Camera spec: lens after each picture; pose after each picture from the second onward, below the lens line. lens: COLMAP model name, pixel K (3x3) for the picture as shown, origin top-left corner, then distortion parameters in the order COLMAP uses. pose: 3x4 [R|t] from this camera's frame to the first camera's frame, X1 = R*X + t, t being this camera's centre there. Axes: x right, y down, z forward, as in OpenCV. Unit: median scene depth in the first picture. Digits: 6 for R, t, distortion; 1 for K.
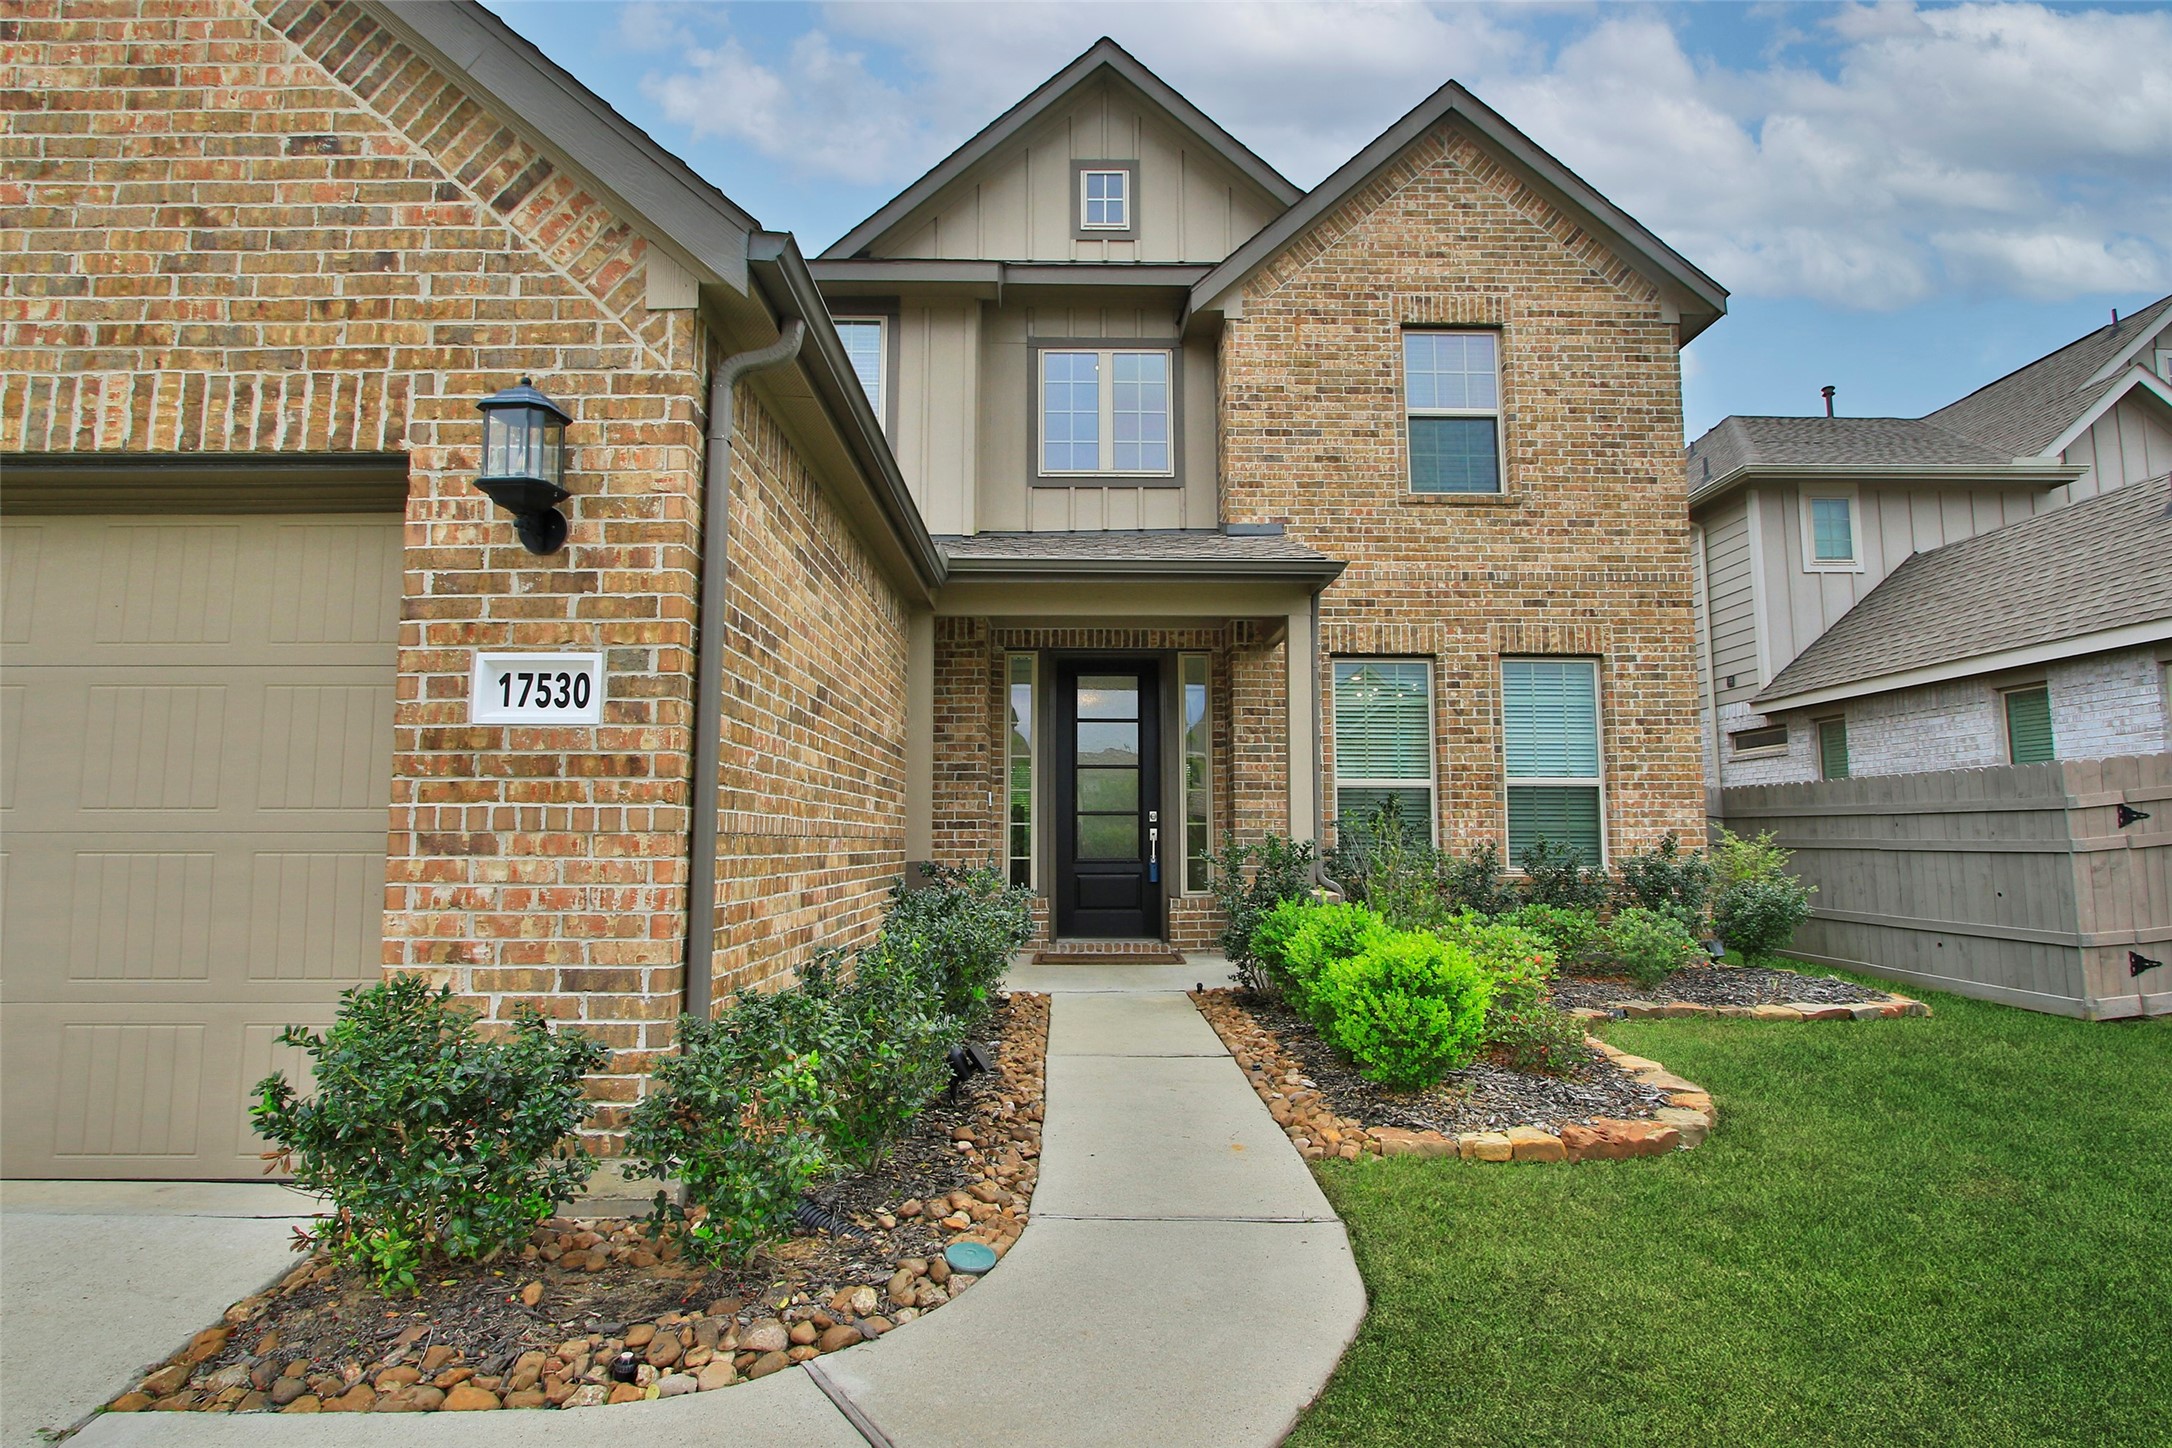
lens RADIAL K [[1101.8, 0, 1090.9], [0, 1101.8, 729.3], [0, 0, 1]] dist [-0.020297, 0.001377]
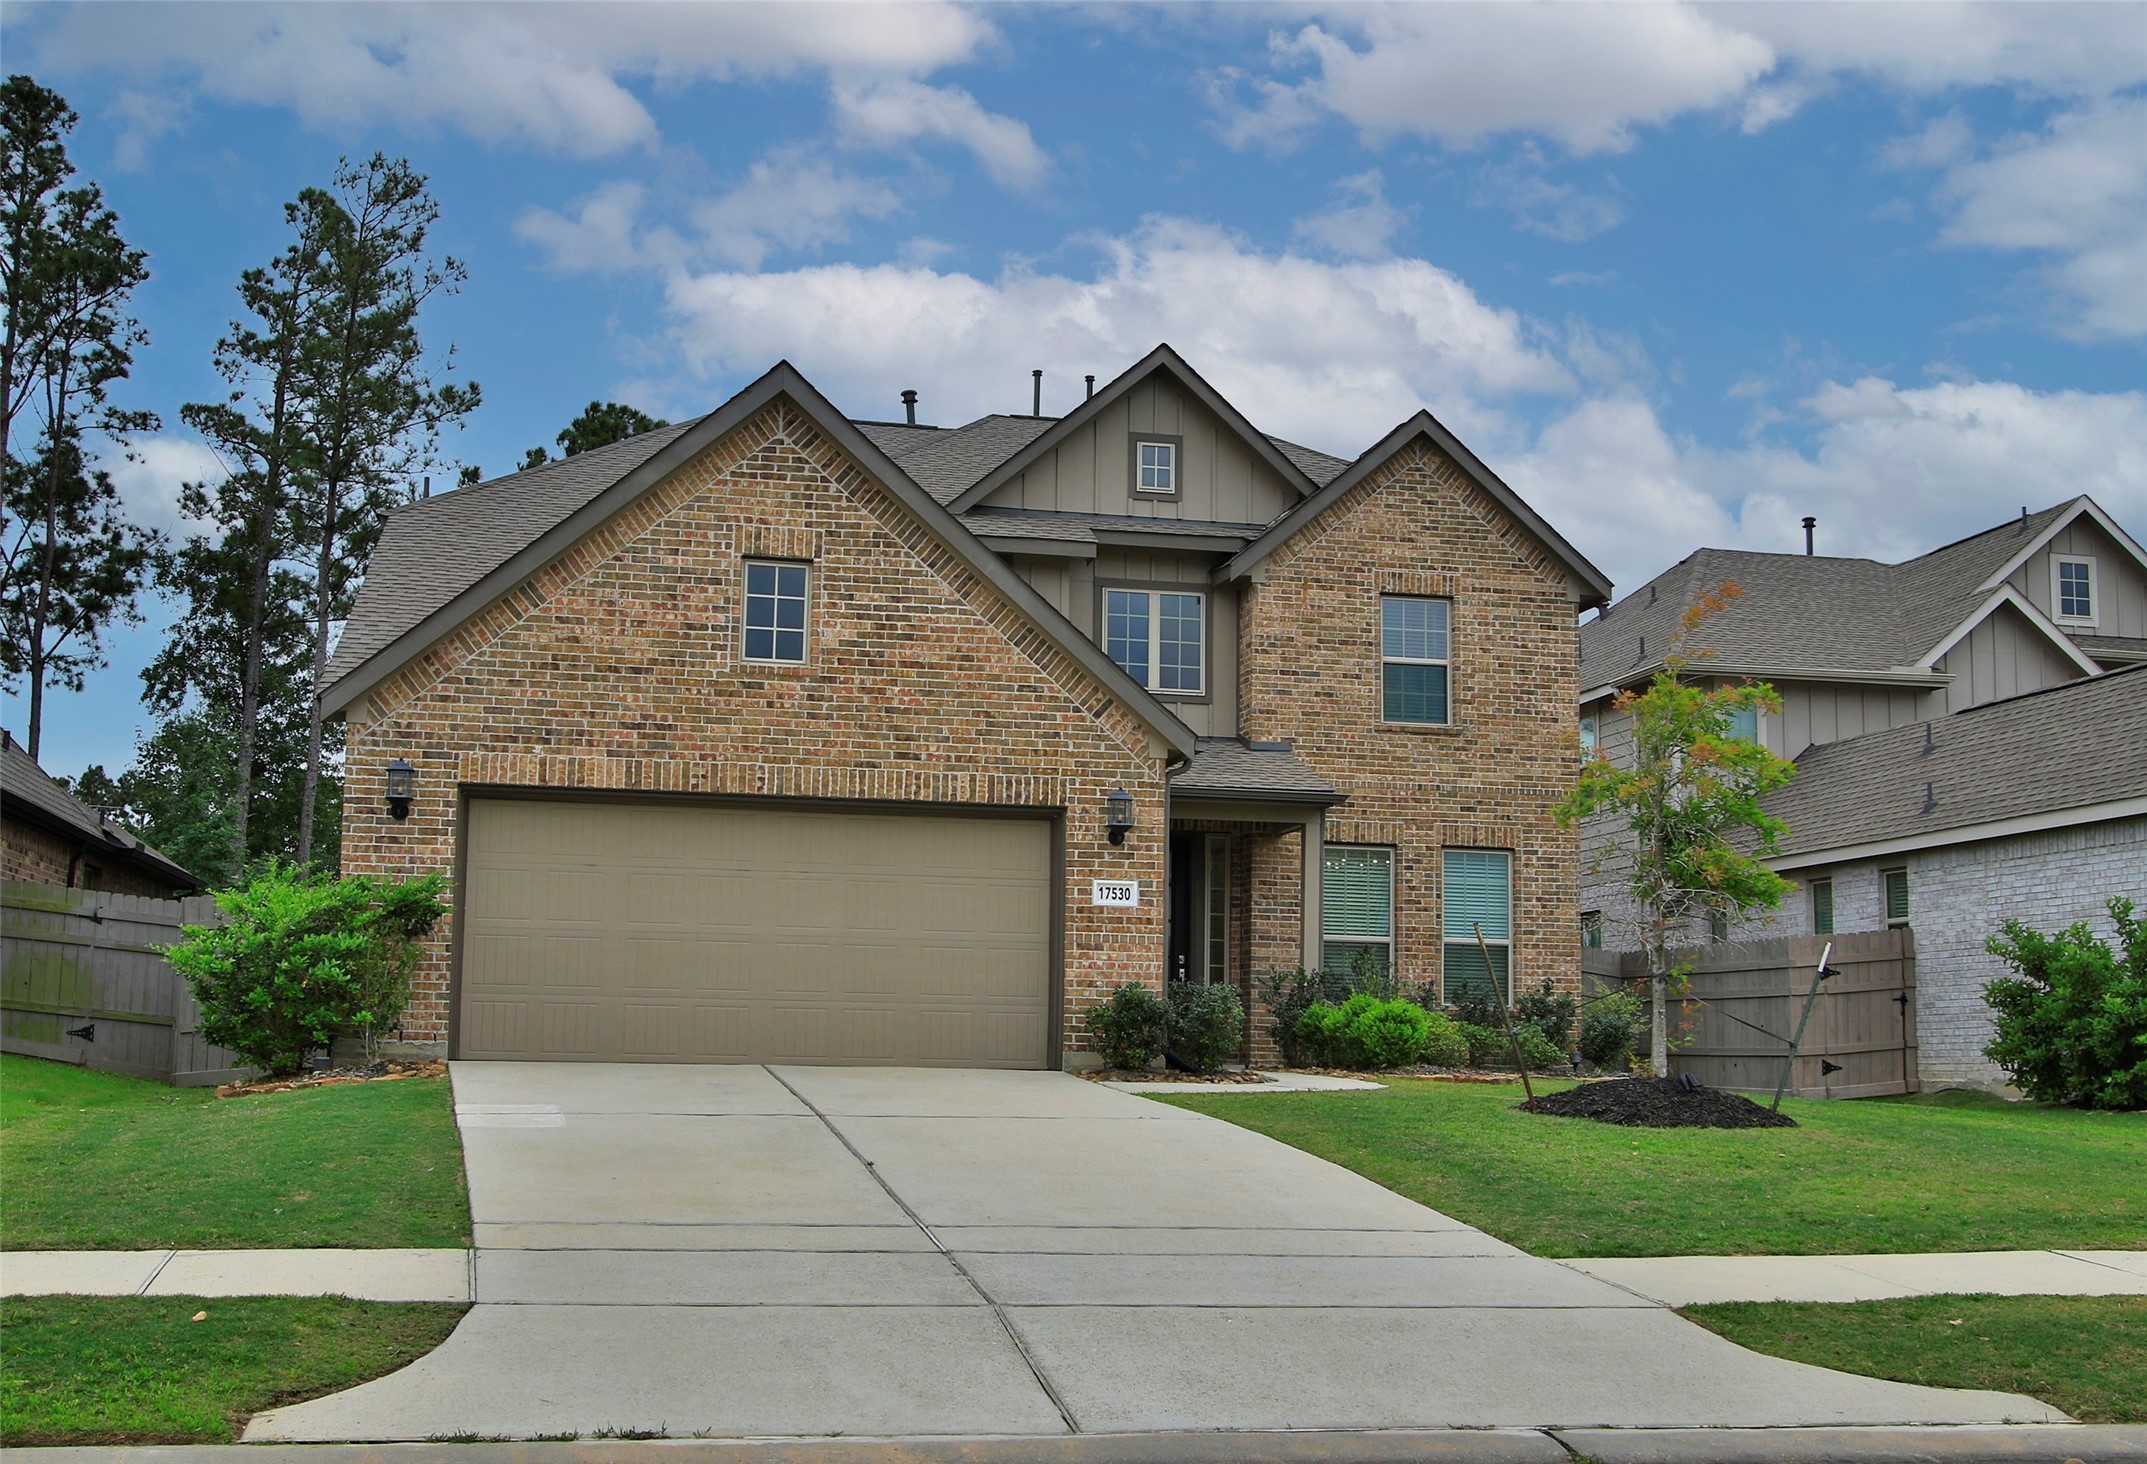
lens RADIAL K [[2331.0, 0, 1054.4], [0, 2331.0, 795.9], [0, 0, 1]] dist [-0.011329, 0.003807]
pose [[0.982460, 0.039034, 0.182345, -0.626250], [-0.036525, 0.999186, -0.017099, -0.063686], [-0.182864, 0.010139, 0.983086, -1.744121]]
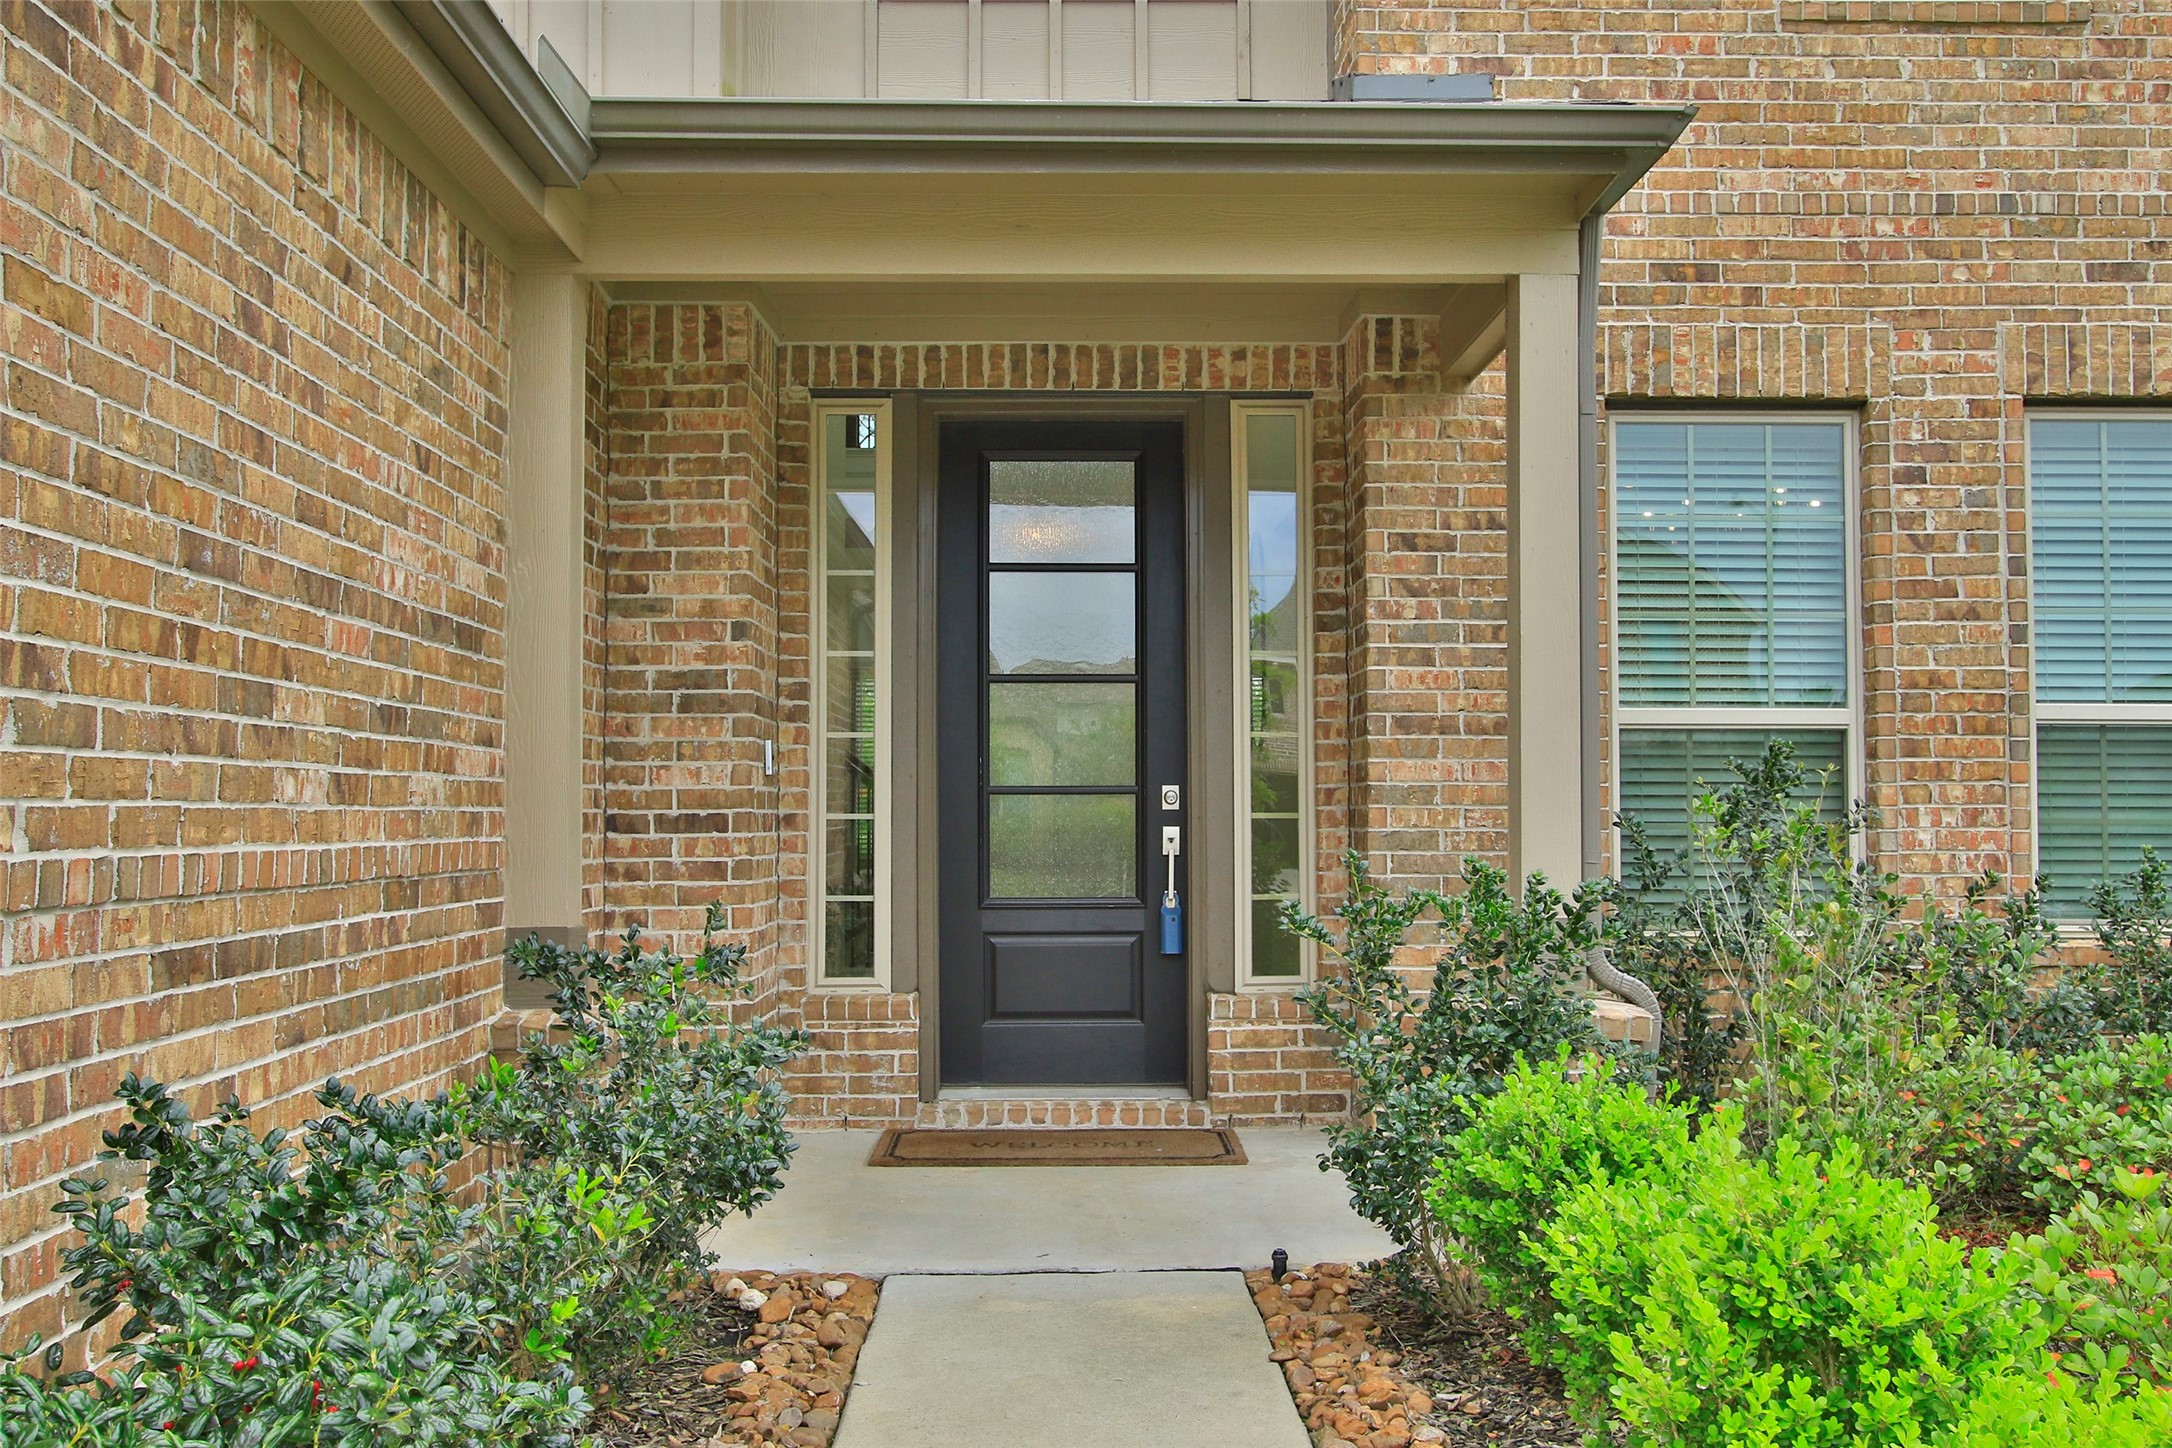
lens RADIAL K [[1951.1, 0, 1089.2], [0, 1951.1, 737.5], [0, 0, 1]] dist [-0.007937, 0.014532]
pose [[0.999999, -0.001228, -0.000051, 0.027056], [0.001229, 0.998117, 0.061331, 0.011528], [-0.000024, -0.061331, 0.998117, 0.276179]]
